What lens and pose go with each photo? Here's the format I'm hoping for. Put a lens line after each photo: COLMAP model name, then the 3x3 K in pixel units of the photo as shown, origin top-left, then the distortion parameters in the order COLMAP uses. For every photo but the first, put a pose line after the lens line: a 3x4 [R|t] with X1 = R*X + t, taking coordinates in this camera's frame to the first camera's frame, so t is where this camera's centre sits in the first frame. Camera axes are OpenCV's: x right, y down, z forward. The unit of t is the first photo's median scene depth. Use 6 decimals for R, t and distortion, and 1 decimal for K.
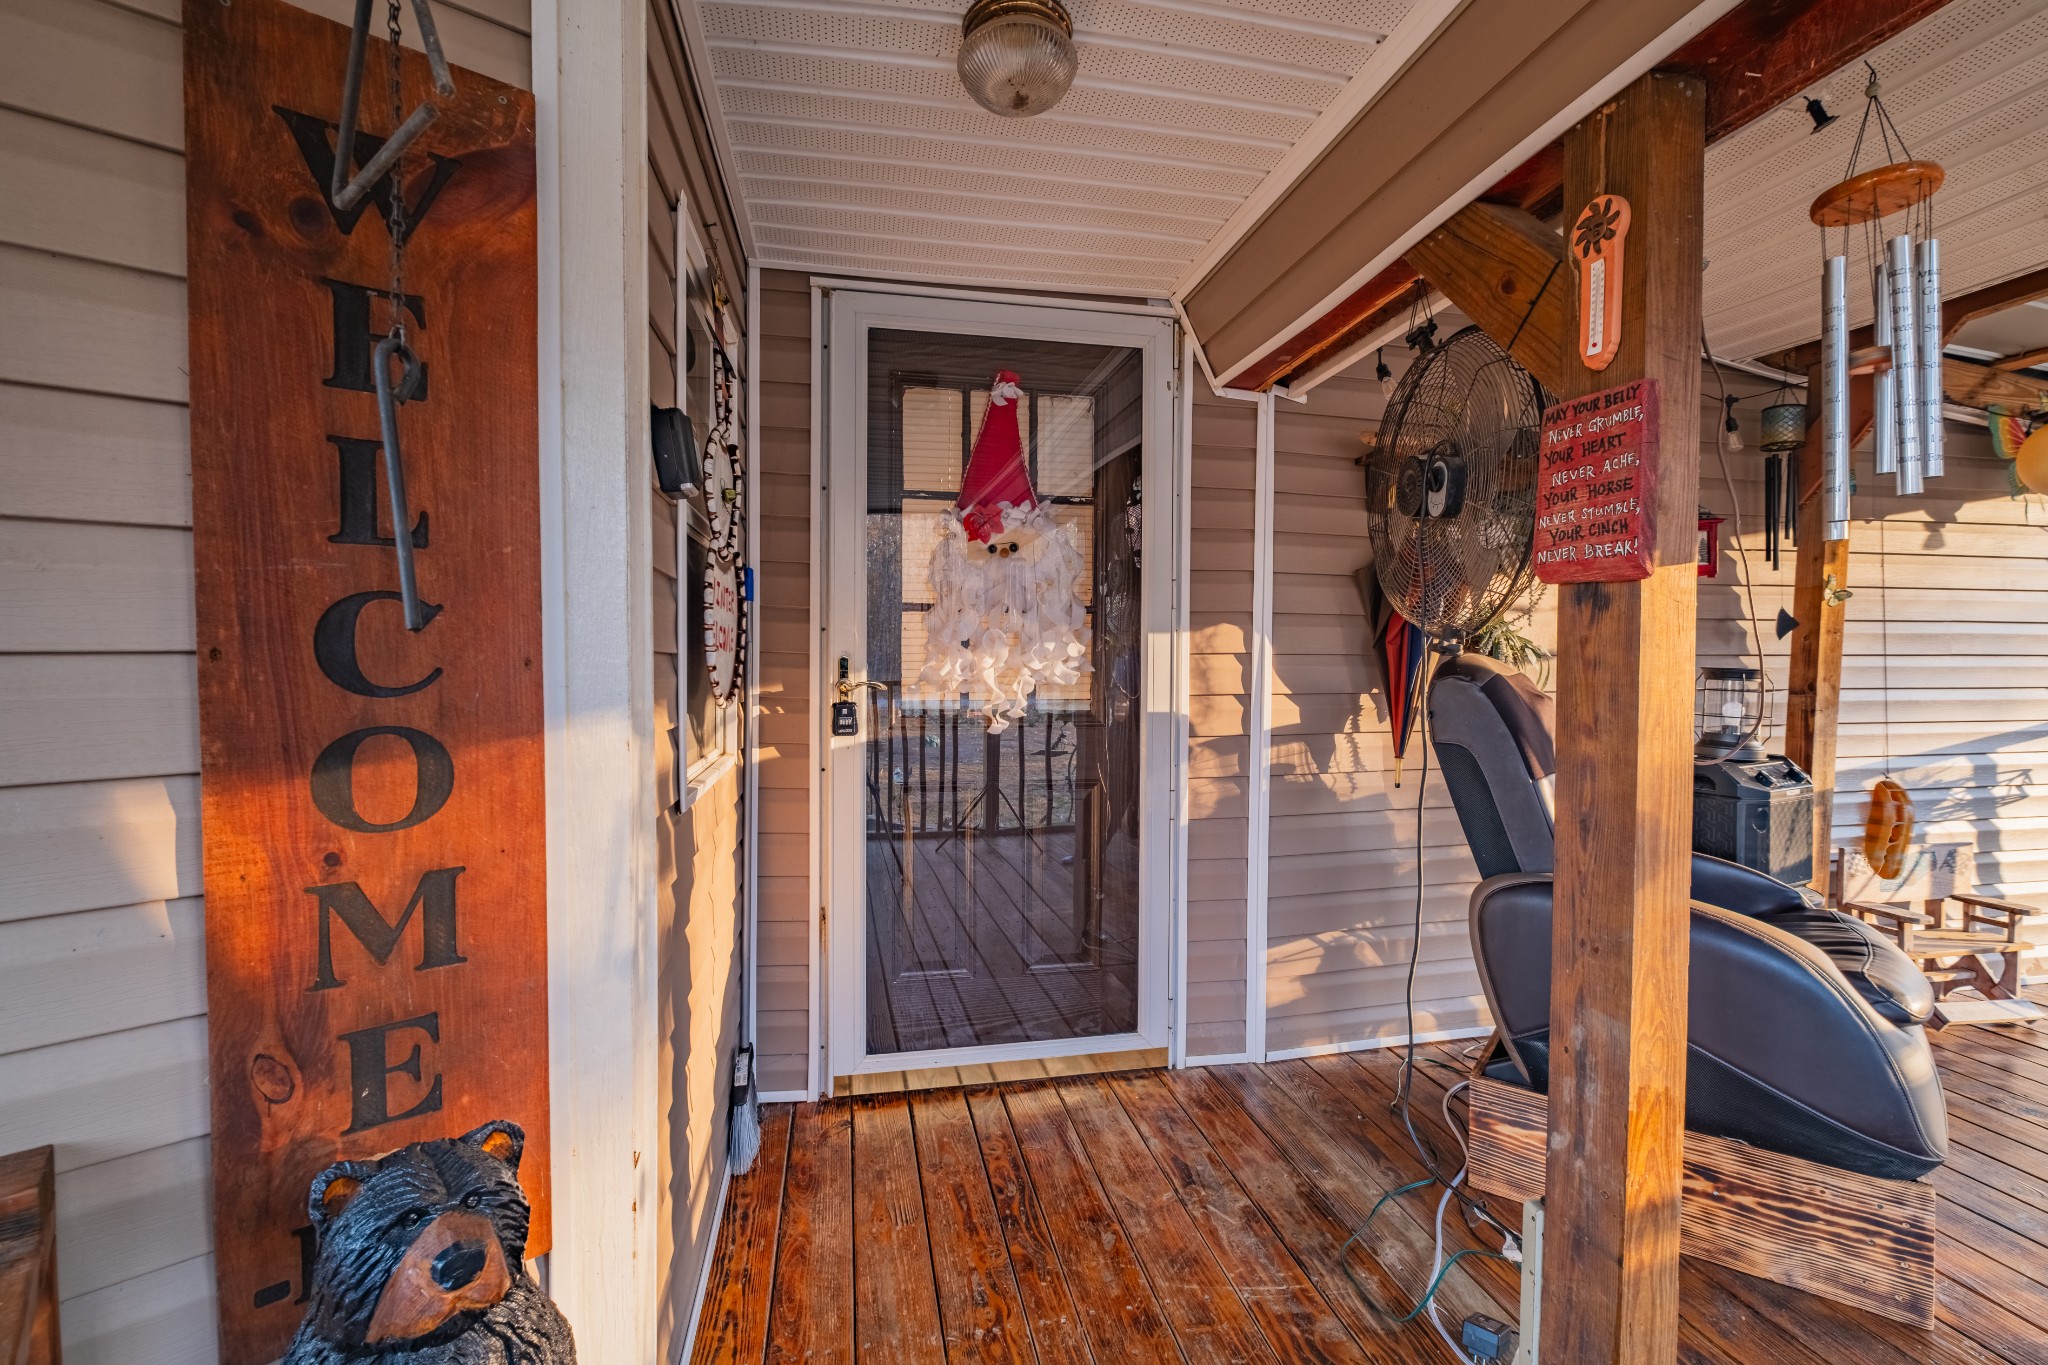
lens RADIAL K [[903.2, 0, 1009.1], [0, 903.2, 674.0], [0, 0, 1]] dist [-0.002575, 0.000068]
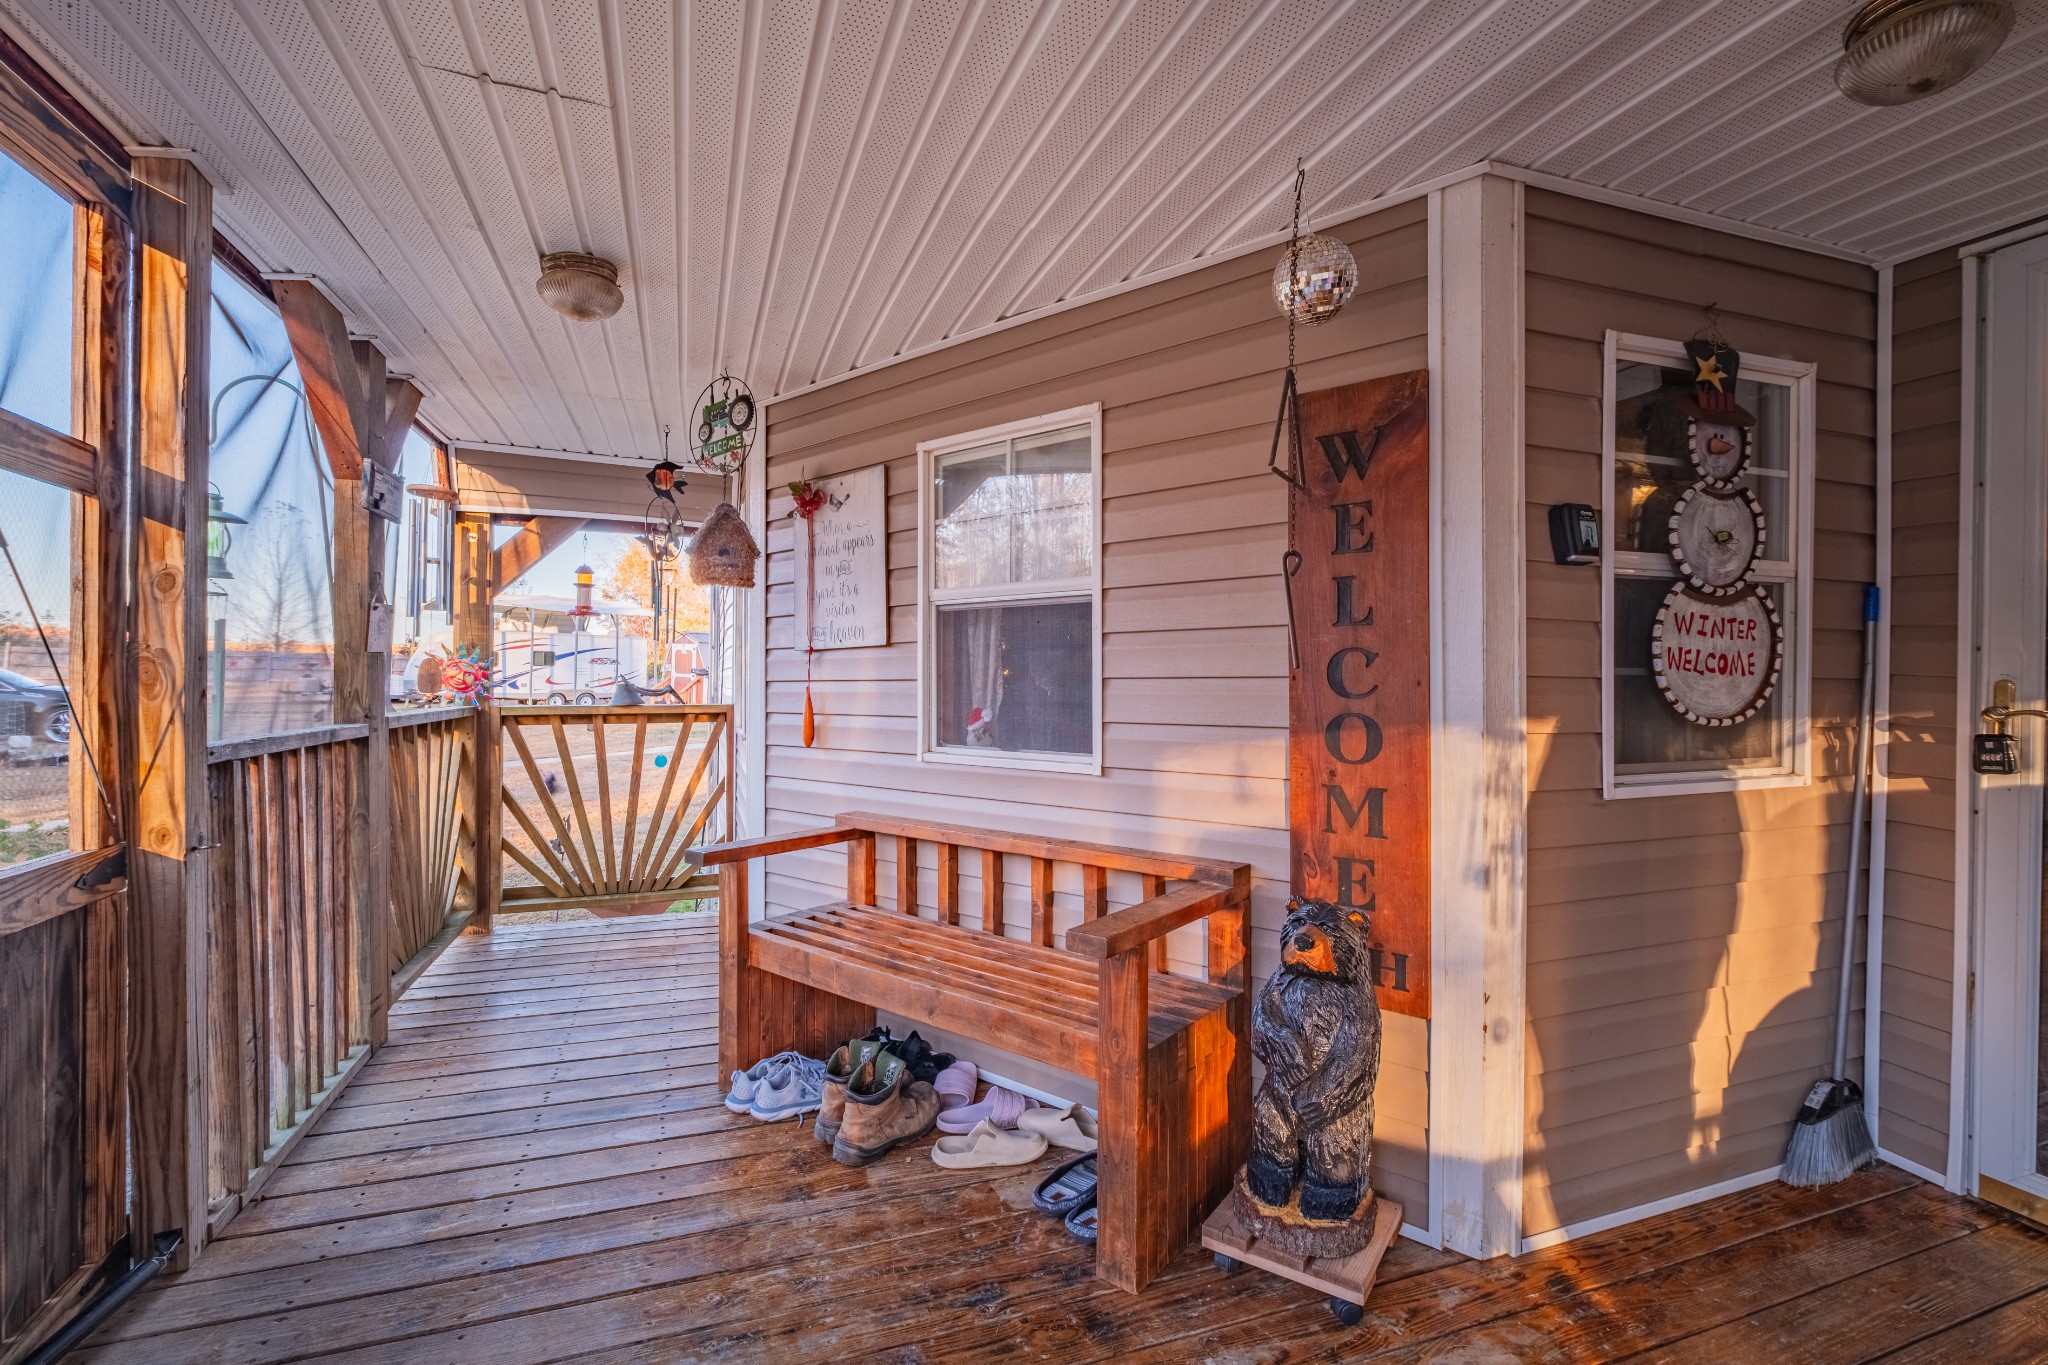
lens RADIAL K [[903.2, 0, 1025.1], [0, 903.2, 680.0], [0, 0, 1]] dist [-0.002575, 0.000068]
pose [[0.163967, 0.009404, -0.986421, 0.654902], [-0.020867, 0.999764, 0.006062, -0.007957], [0.986245, 0.019590, 0.164124, -0.043709]]
